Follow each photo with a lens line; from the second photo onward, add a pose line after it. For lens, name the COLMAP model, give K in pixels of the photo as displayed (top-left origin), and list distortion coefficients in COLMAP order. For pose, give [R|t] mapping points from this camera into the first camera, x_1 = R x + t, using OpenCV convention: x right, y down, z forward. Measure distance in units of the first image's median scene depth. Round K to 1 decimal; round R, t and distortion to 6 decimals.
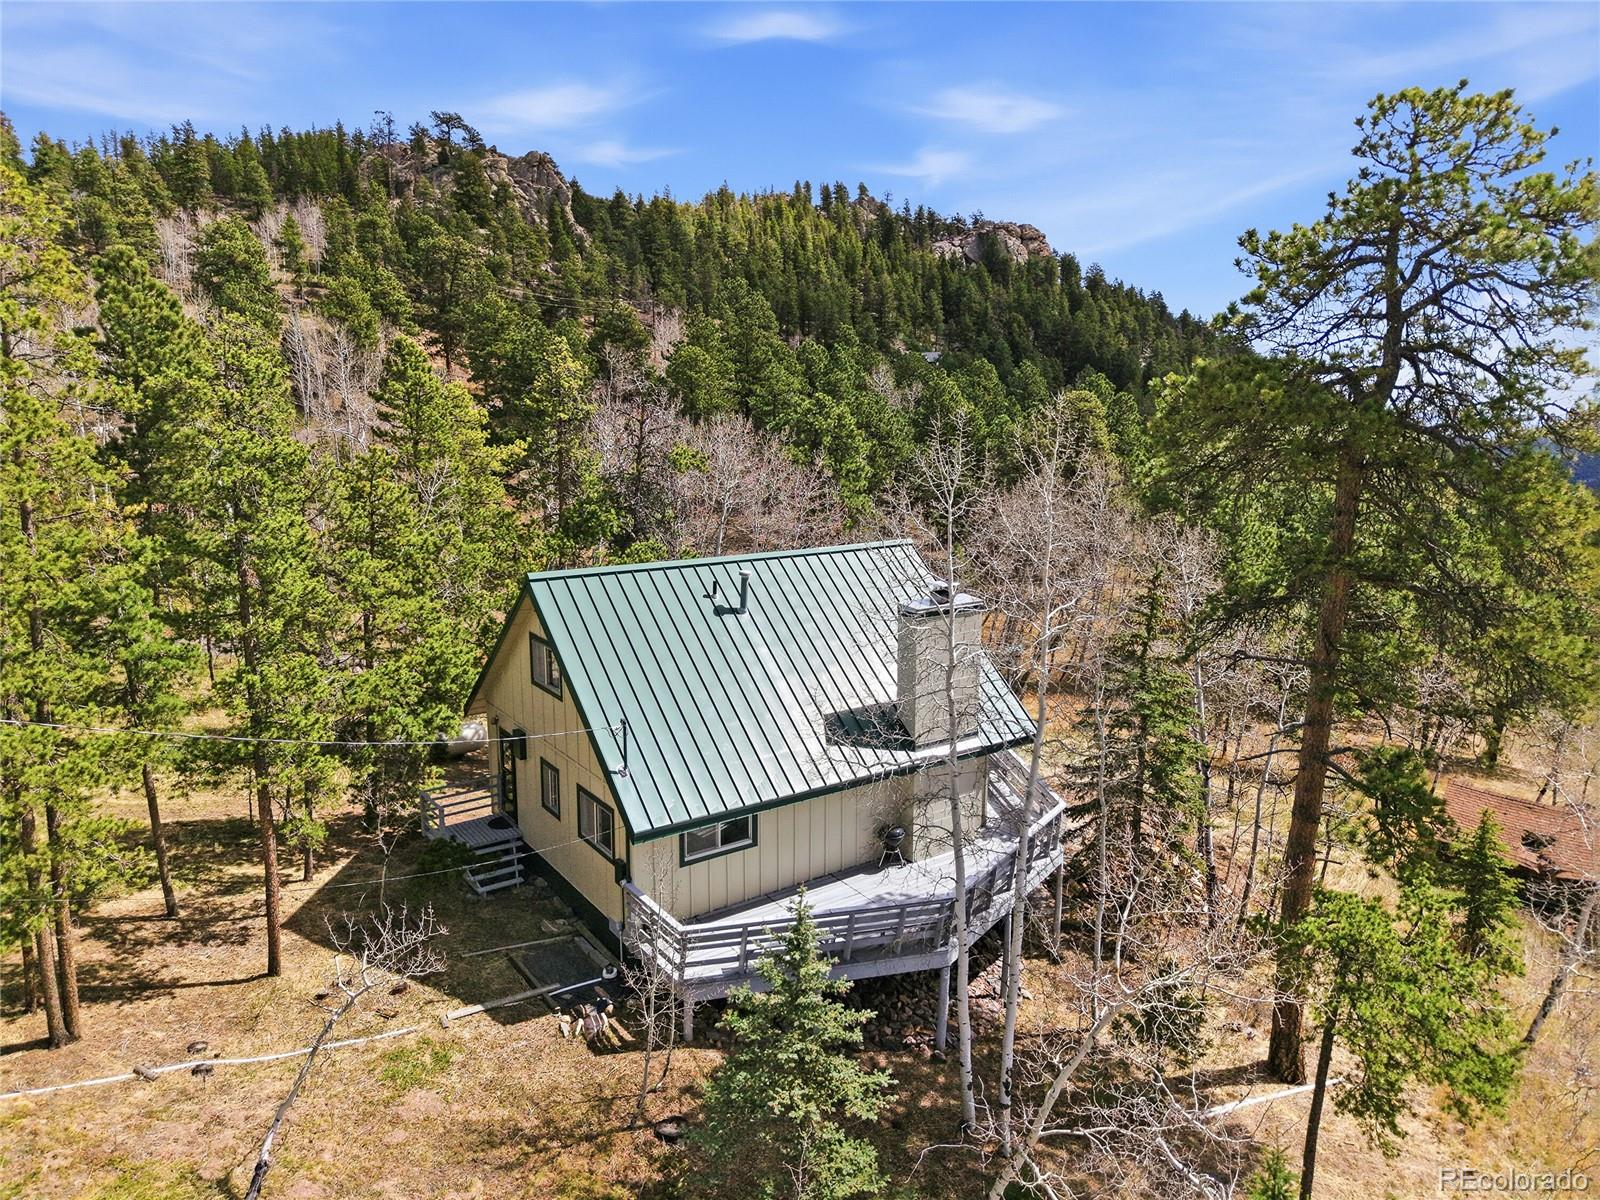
lens RADIAL K [[1068.9, 0, 810.8], [0, 1068.9, 608.0], [0, 0, 1]] dist [0.017944, -0.016496]
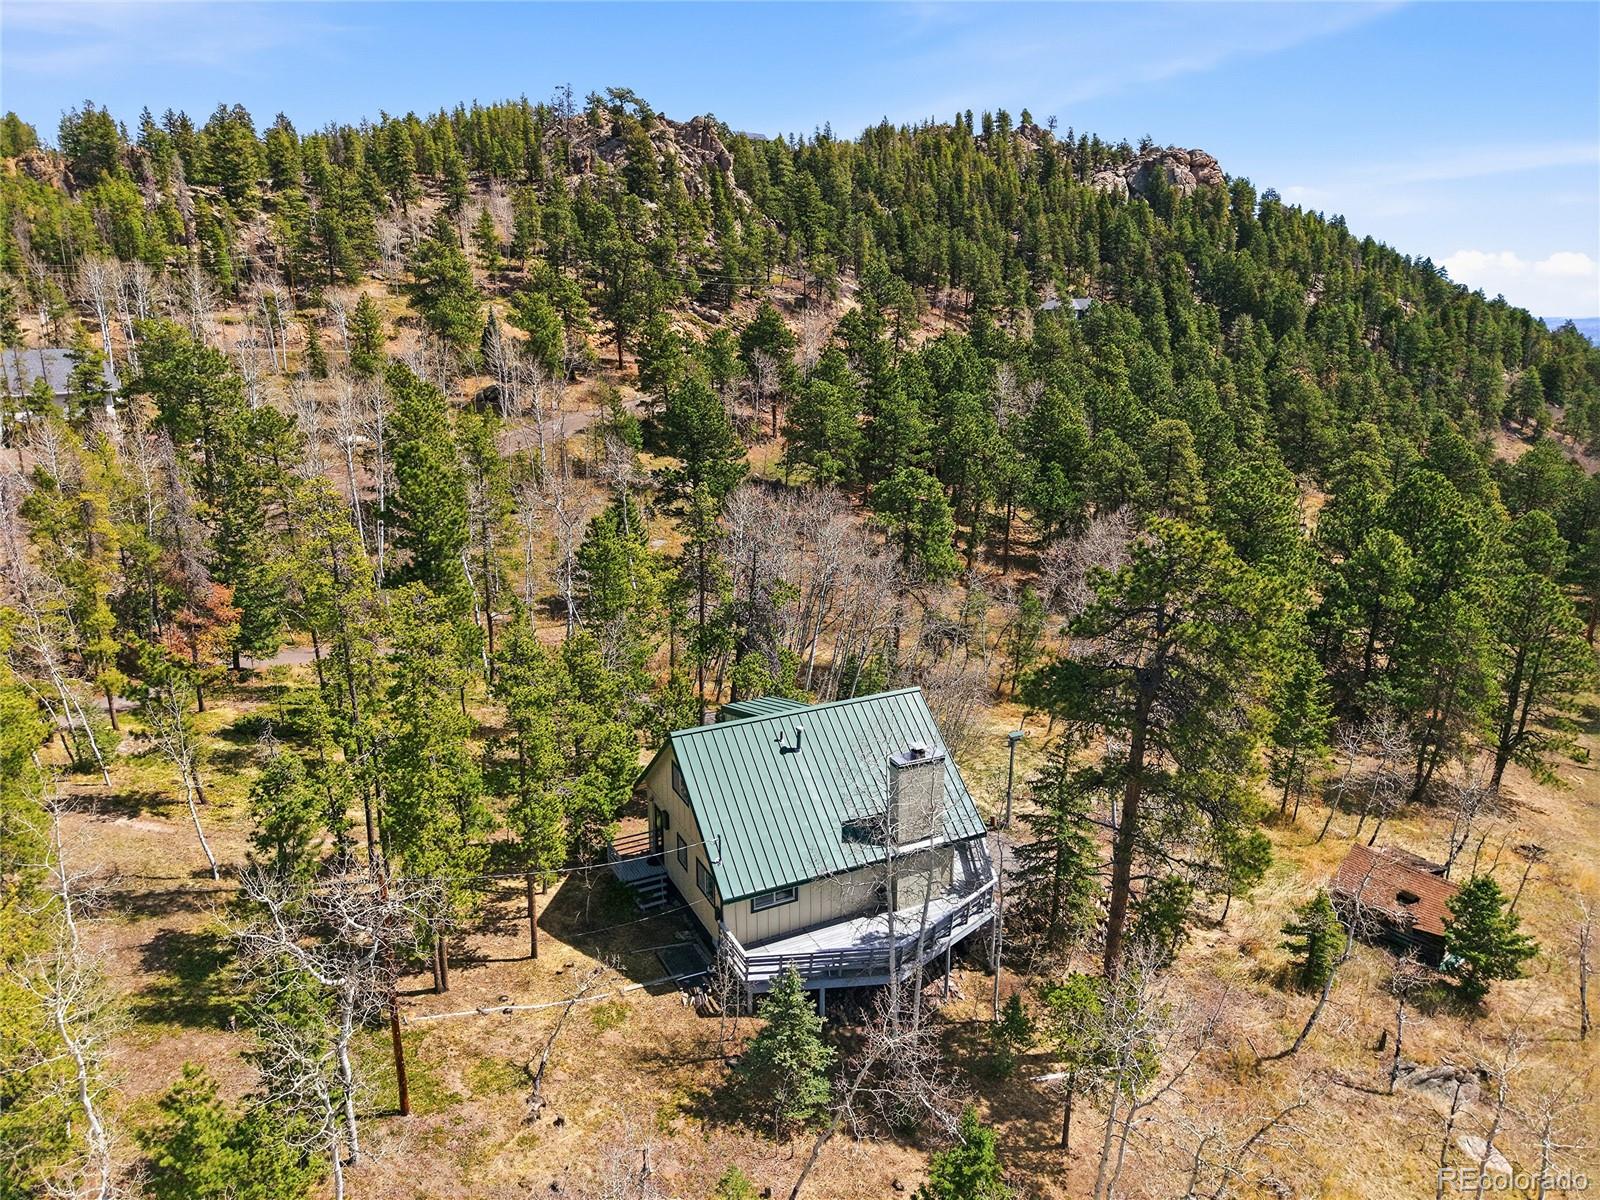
lens RADIAL K [[1068.9, 0, 810.8], [0, 1068.9, 608.0], [0, 0, 1]] dist [0.017944, -0.016496]
pose [[0.988974, 0.035278, -0.143826, 0.185342], [-0.023179, 0.996116, 0.084946, -0.361552], [0.146264, -0.080676, 0.985950, -0.599313]]
